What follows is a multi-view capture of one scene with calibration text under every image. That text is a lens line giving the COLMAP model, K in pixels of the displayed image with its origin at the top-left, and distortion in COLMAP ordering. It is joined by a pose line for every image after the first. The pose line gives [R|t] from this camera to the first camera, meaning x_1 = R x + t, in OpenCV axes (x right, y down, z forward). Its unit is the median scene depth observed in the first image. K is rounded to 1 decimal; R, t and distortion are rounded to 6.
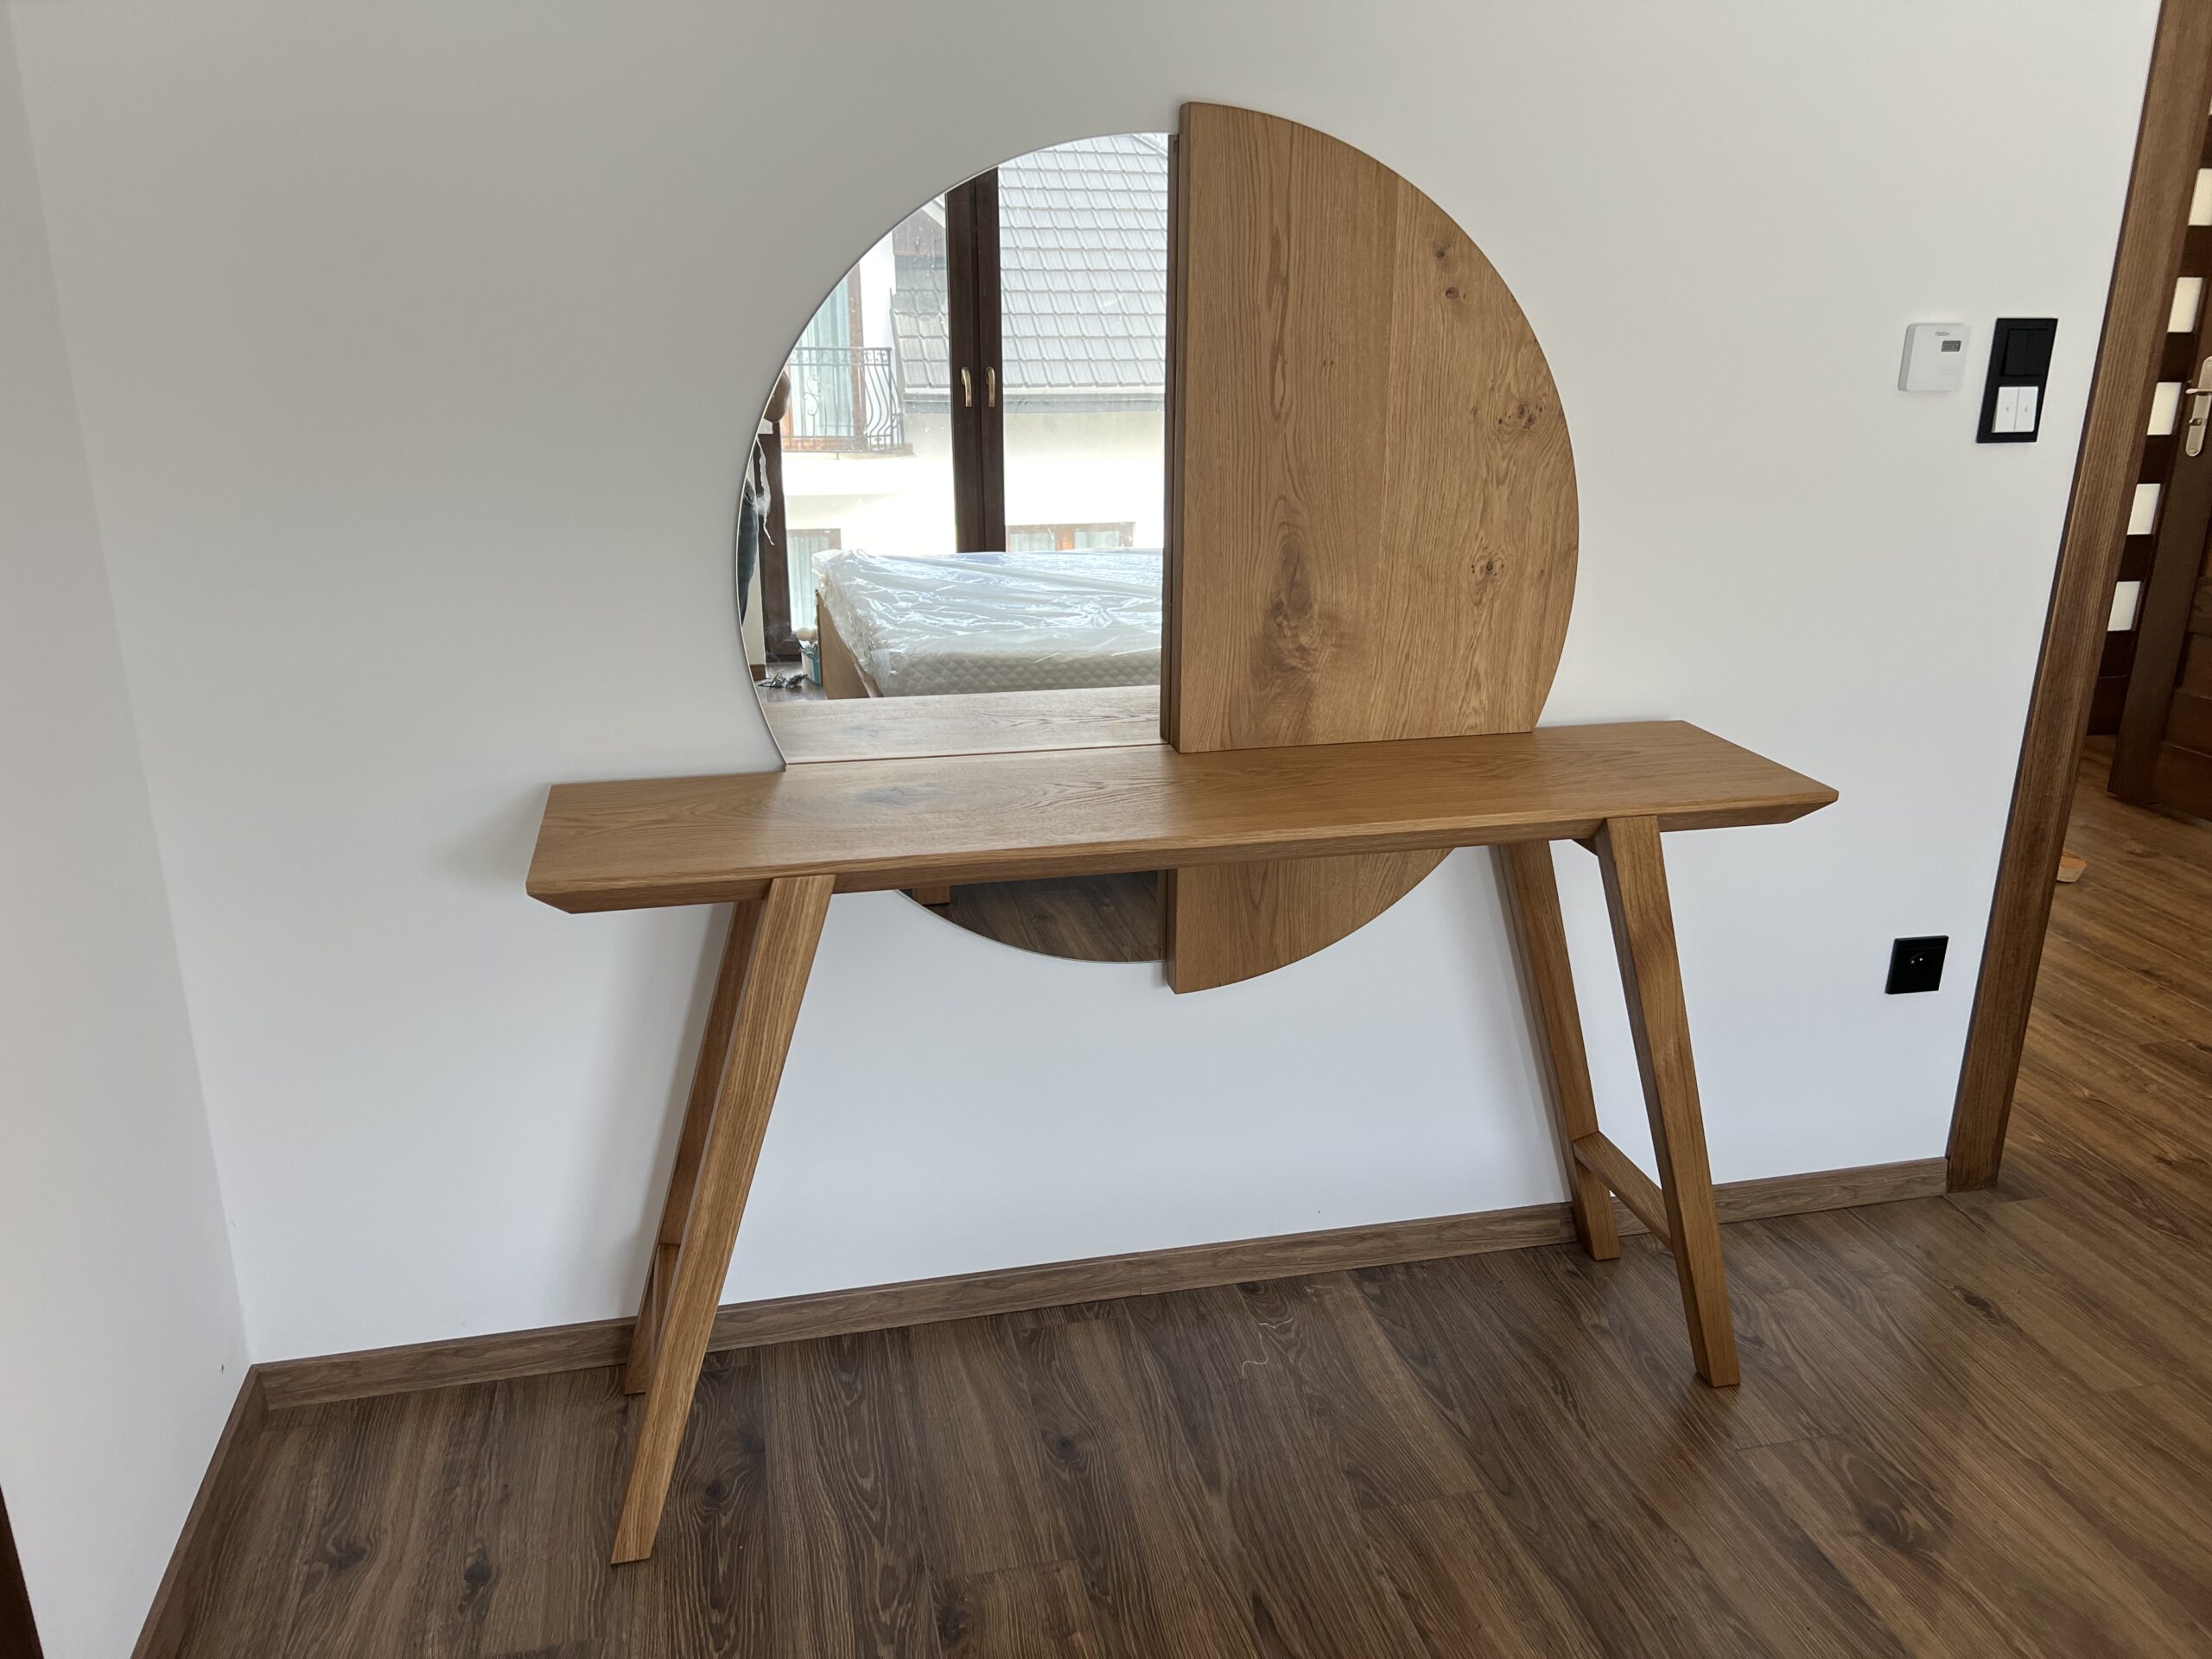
lens RADIAL K [[1663.8, 0, 1118.6], [0, 1663.8, 815.2], [0, 0, 1]] dist [0.034043, -0.020893]
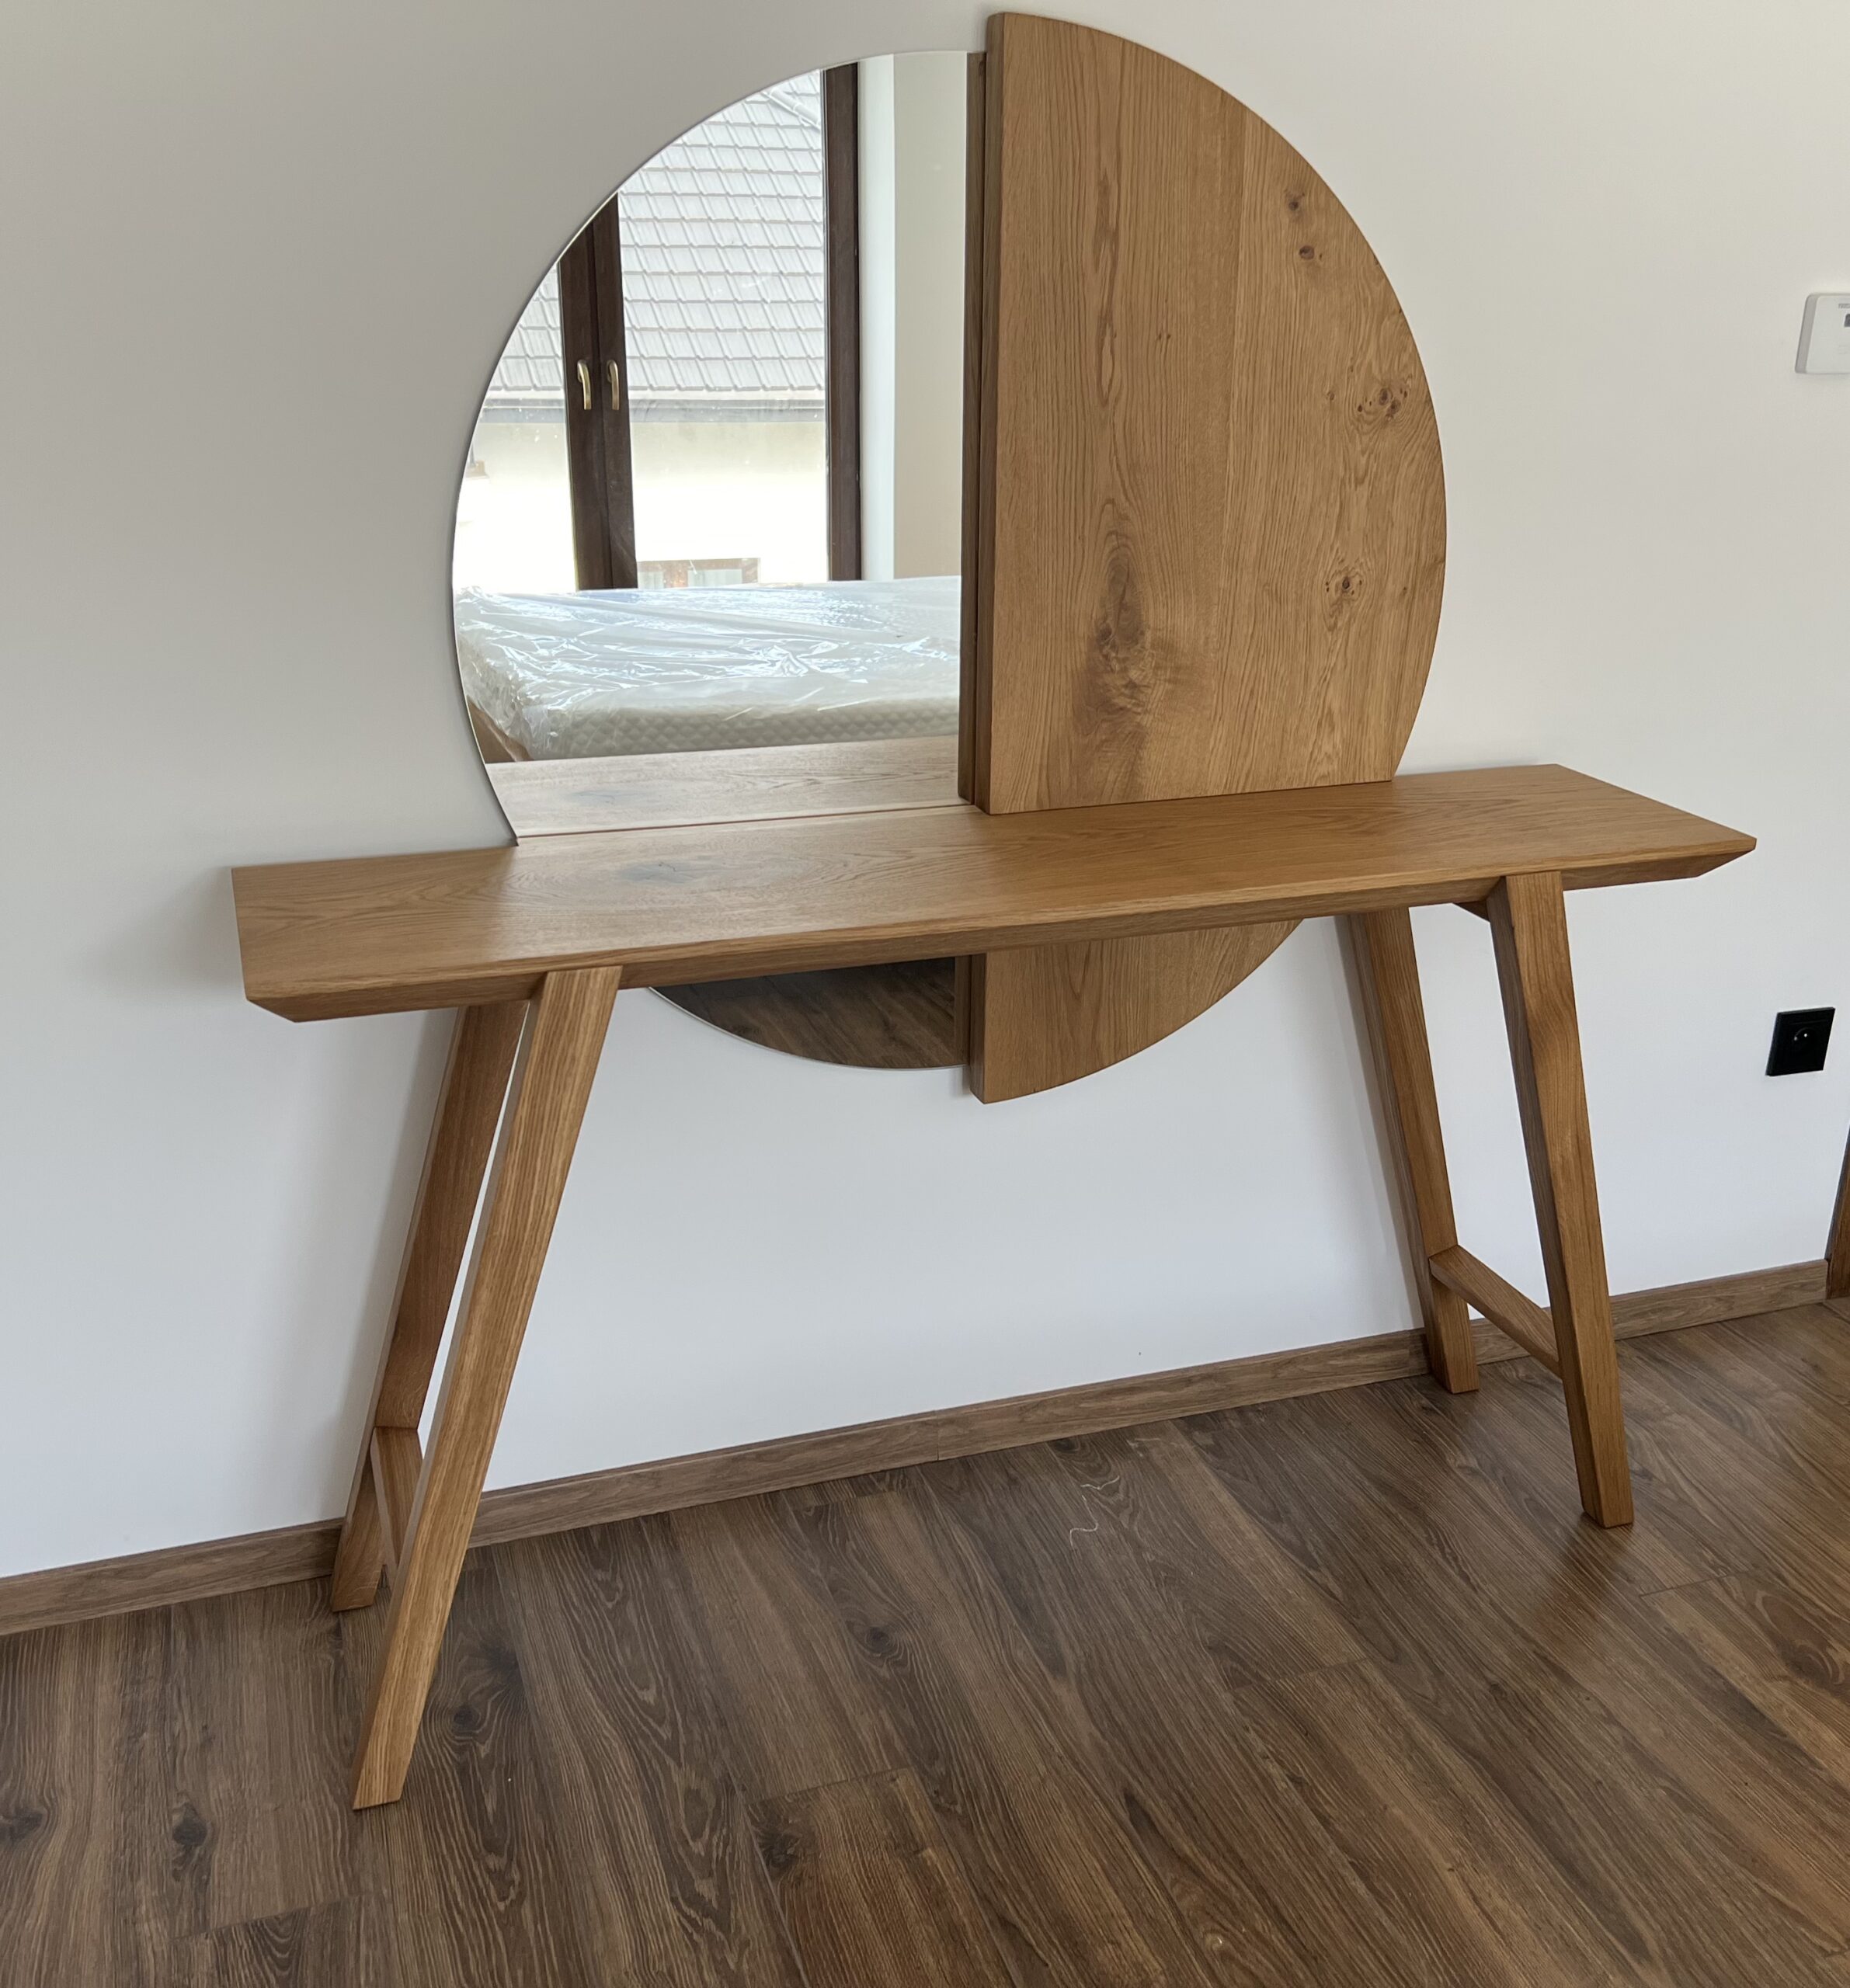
lens RADIAL K [[1989.8, 0, 926.0], [0, 1989.8, 1004.4], [0, 0, 1]] dist [0.026447, 0.000000]
pose [[0.994868, -0.031665, 0.096098, -0.095200], [0.027259, 0.998531, 0.046817, 0.010686], [-0.097440, -0.043957, 0.994270, 0.008282]]
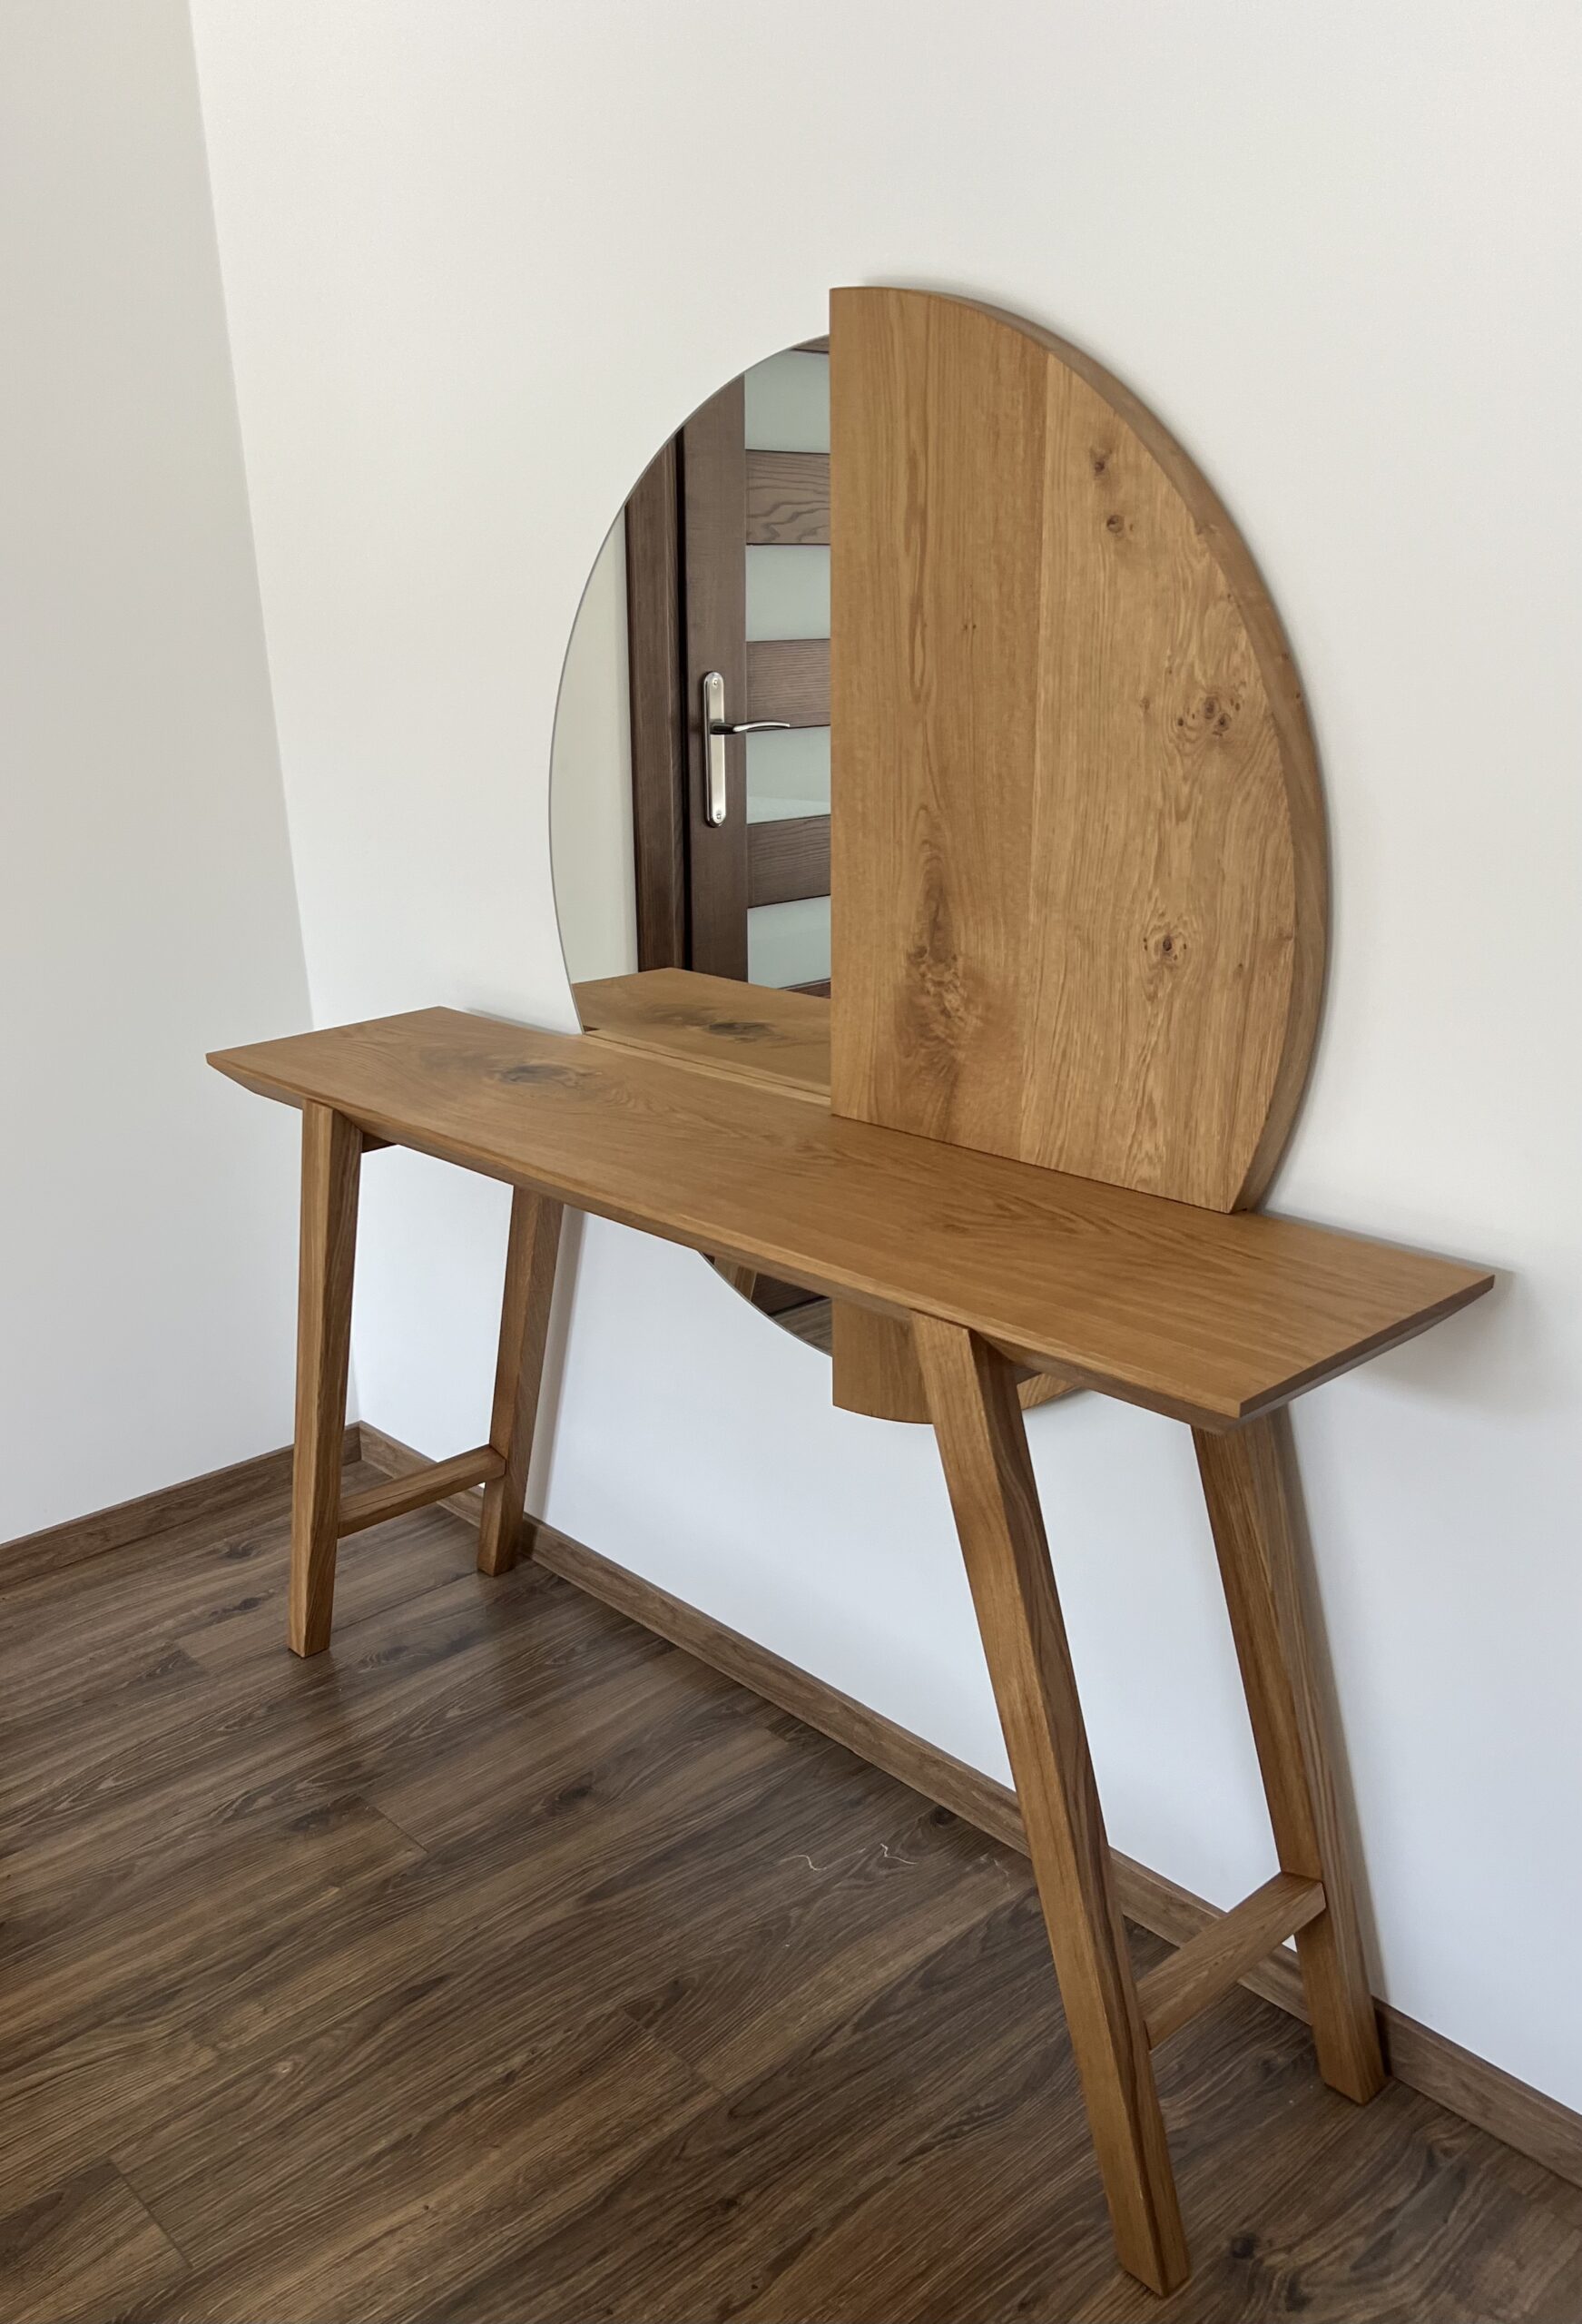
lens RADIAL K [[1944.5, 0, 758.5], [0, 1944.5, 1301.3], [0, 0, 1]] dist [0.017021, -0.011164]
pose [[0.475084, 0.297606, -0.828086, 0.850681], [-0.235470, 0.949747, 0.206238, -0.139776], [0.847850, 0.097009, 0.521287, 0.486988]]
